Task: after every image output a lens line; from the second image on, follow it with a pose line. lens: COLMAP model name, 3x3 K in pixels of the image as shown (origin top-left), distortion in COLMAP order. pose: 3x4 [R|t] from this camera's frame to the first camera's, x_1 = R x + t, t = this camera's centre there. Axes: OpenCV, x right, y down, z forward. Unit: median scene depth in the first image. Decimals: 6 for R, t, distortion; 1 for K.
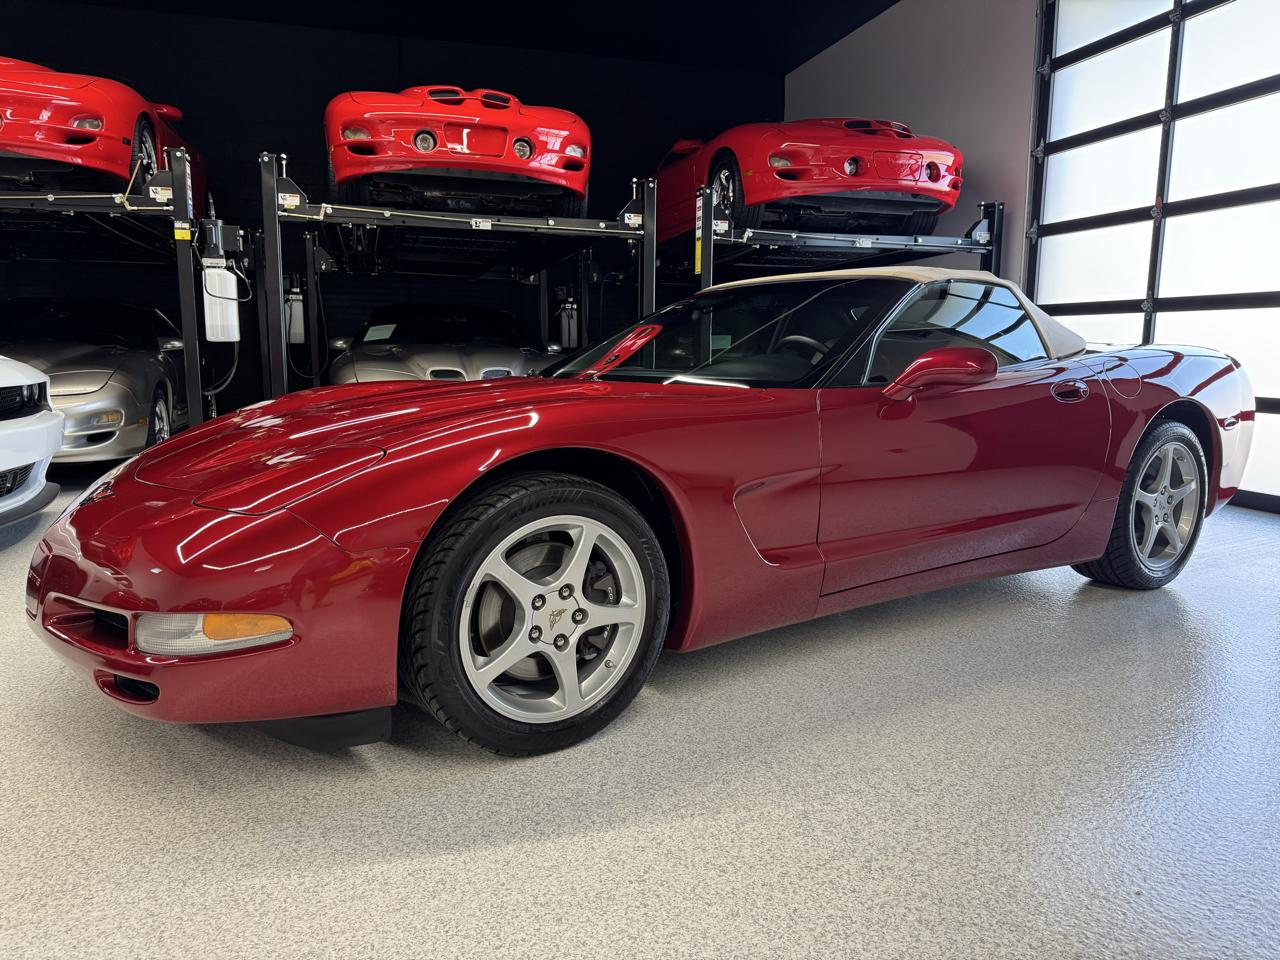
lens RADIAL K [[902.4, 0, 639.2], [0, 902.4, 487.8], [0, 0, 1]] dist [0.033903, -0.035967]
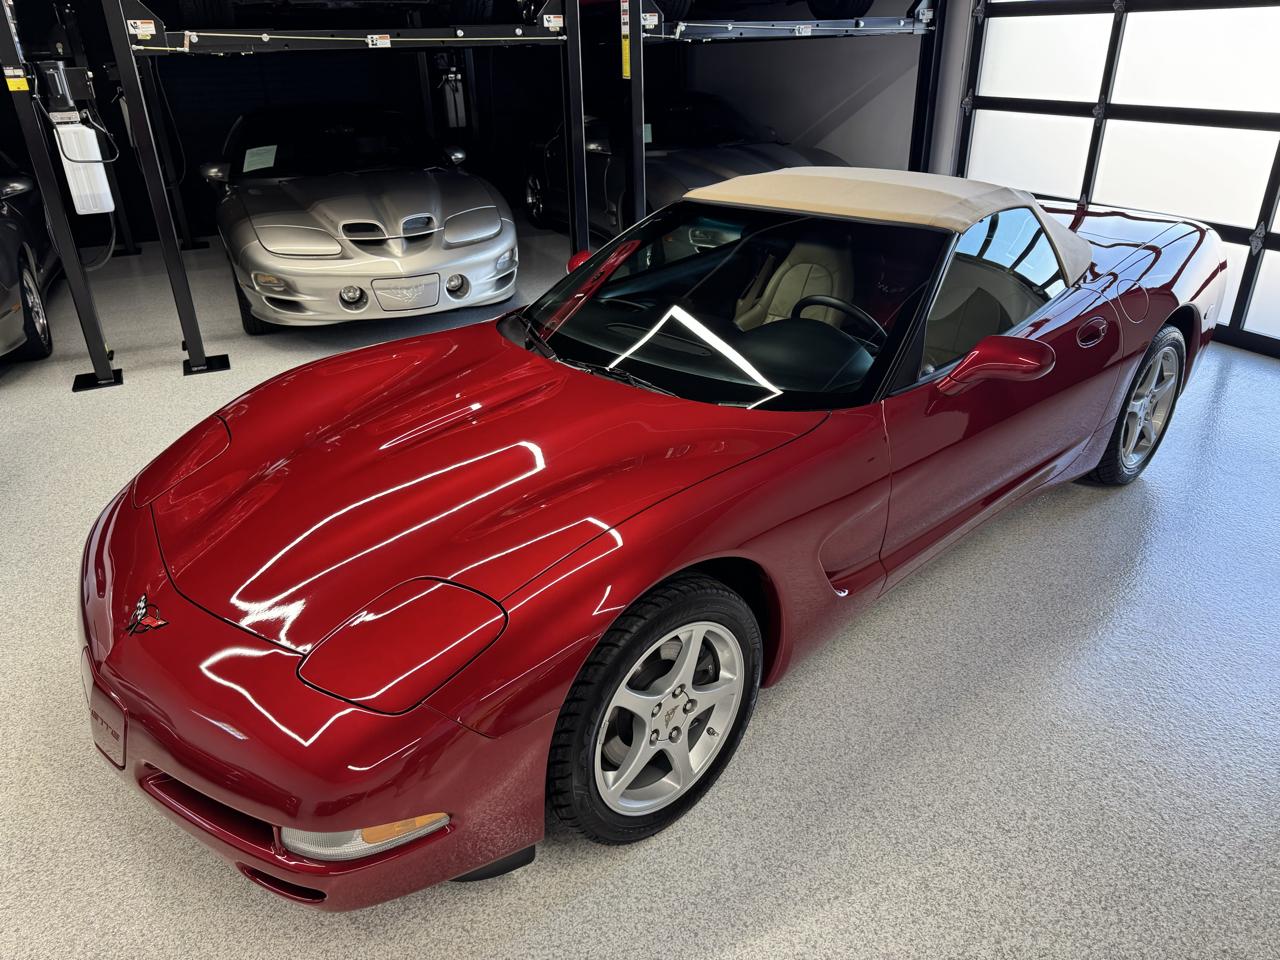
lens RADIAL K [[902.4, 0, 629.3], [0, 902.4, 476.5], [0, 0, 1]] dist [0.033903, -0.035967]
pose [[0.988700, -0.094287, 0.116545, -0.082261], [0.055438, 0.952290, 0.300118, -0.149013], [-0.139282, -0.290266, 0.946756, 0.044342]]
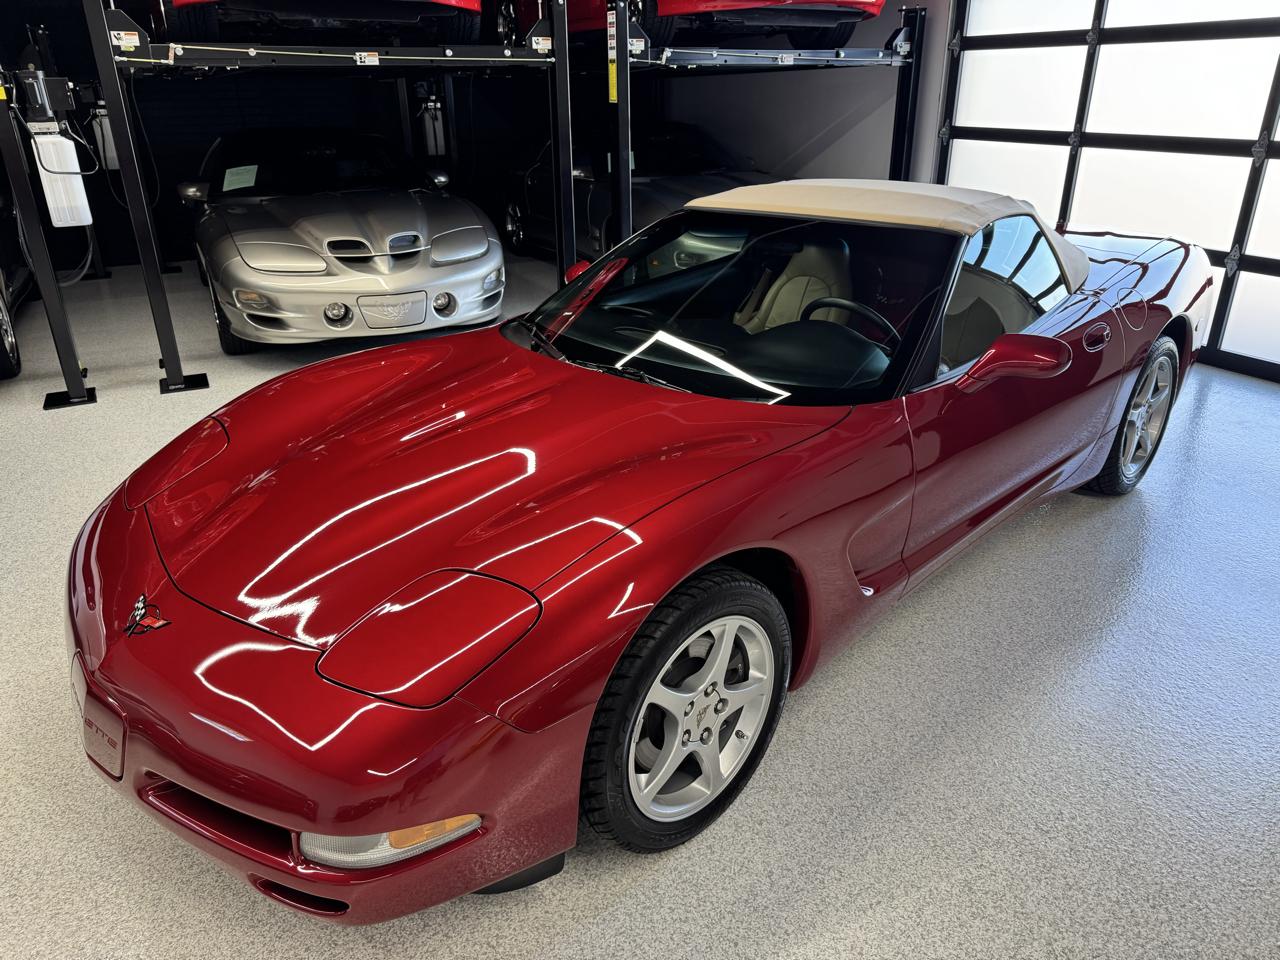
lens RADIAL K [[902.4, 0, 633.9], [0, 902.4, 477.5], [0, 0, 1]] dist [0.033903, -0.035967]
pose [[0.982439, -0.092937, 0.161793, -0.106190], [0.047881, 0.963661, 0.262800, -0.128982], [-0.180337, -0.250439, 0.951188, 0.053951]]
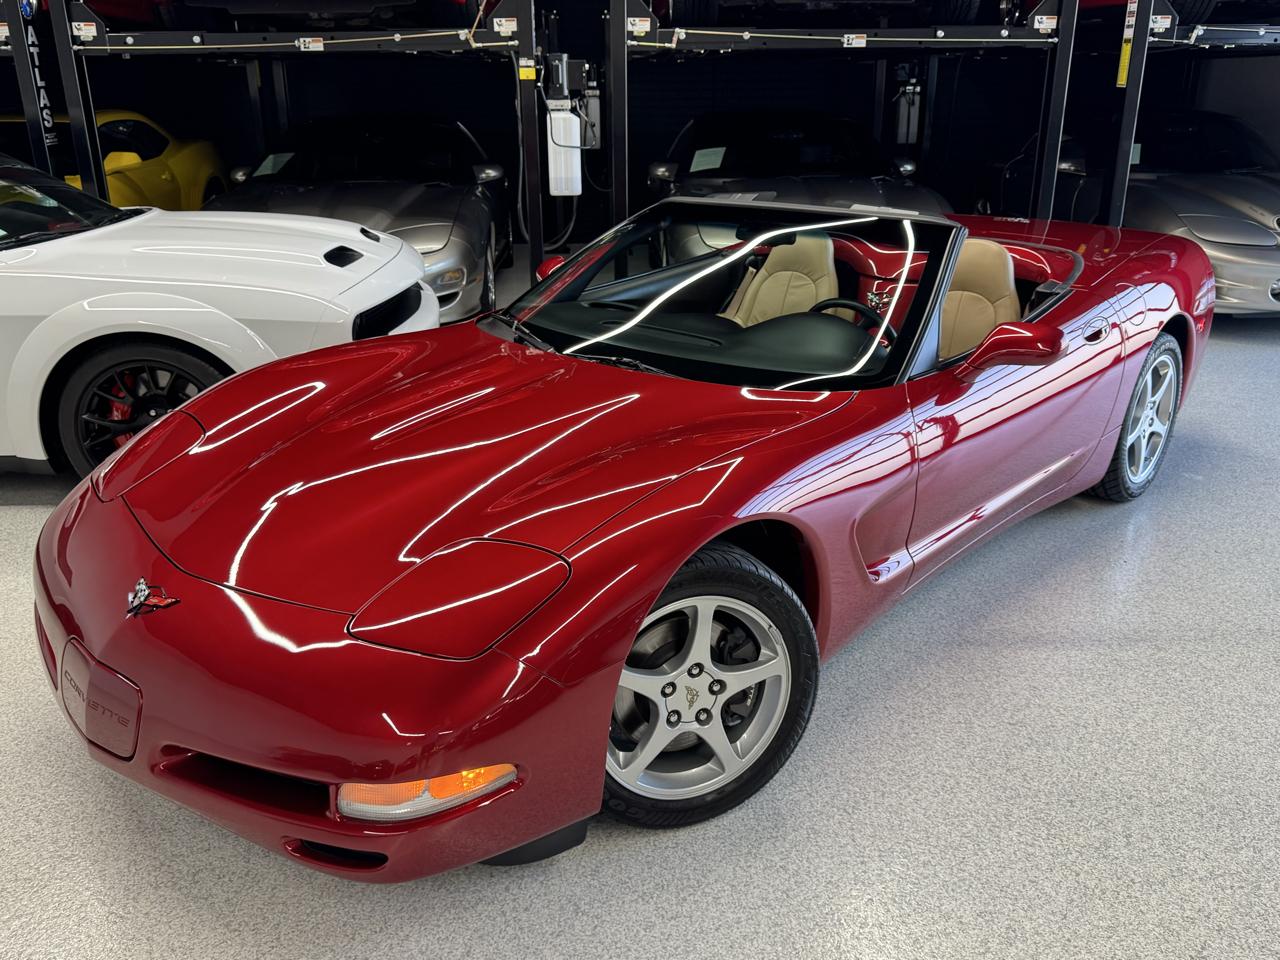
lens RADIAL K [[1085.2, 0, 642.5], [0, 1085.2, 486.8], [0, 0, 1]] dist [0.045294, -0.057467]
pose [[0.970899, 0.070367, -0.228920, -0.107989], [-0.019573, 0.975978, 0.216989, -0.108997], [0.238690, -0.206194, 0.948953, -0.080936]]
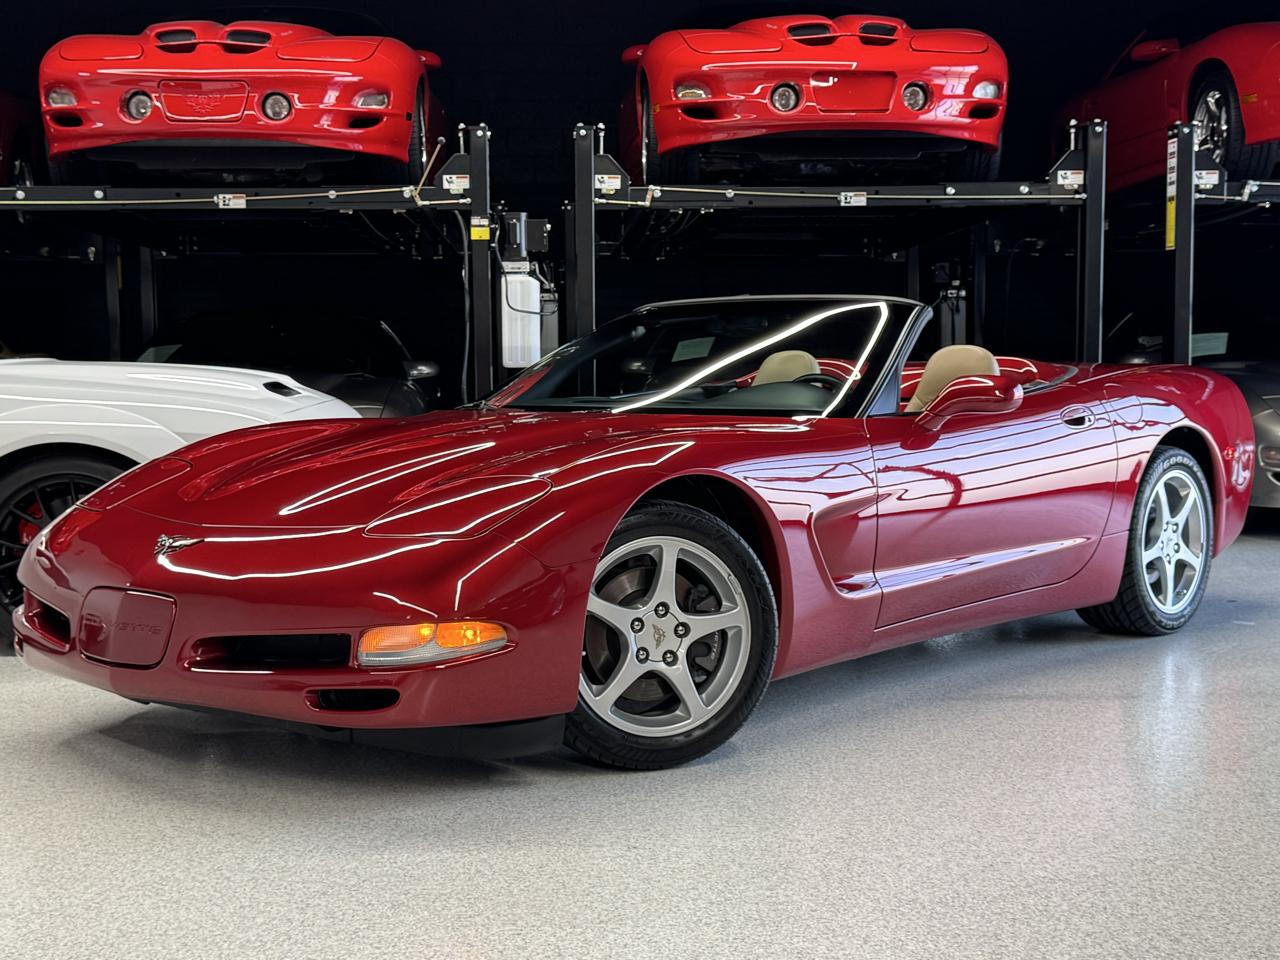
lens RADIAL K [[1774.7, 0, 636.7], [0, 1774.7, 500.3], [0, 0, 1]] dist [0.144397, 0.000000]
pose [[0.974073, -0.000238, -0.226232, -0.019901], [-0.015327, 0.997632, -0.067046, 0.050466], [0.225712, 0.068775, 0.971763, -0.428181]]
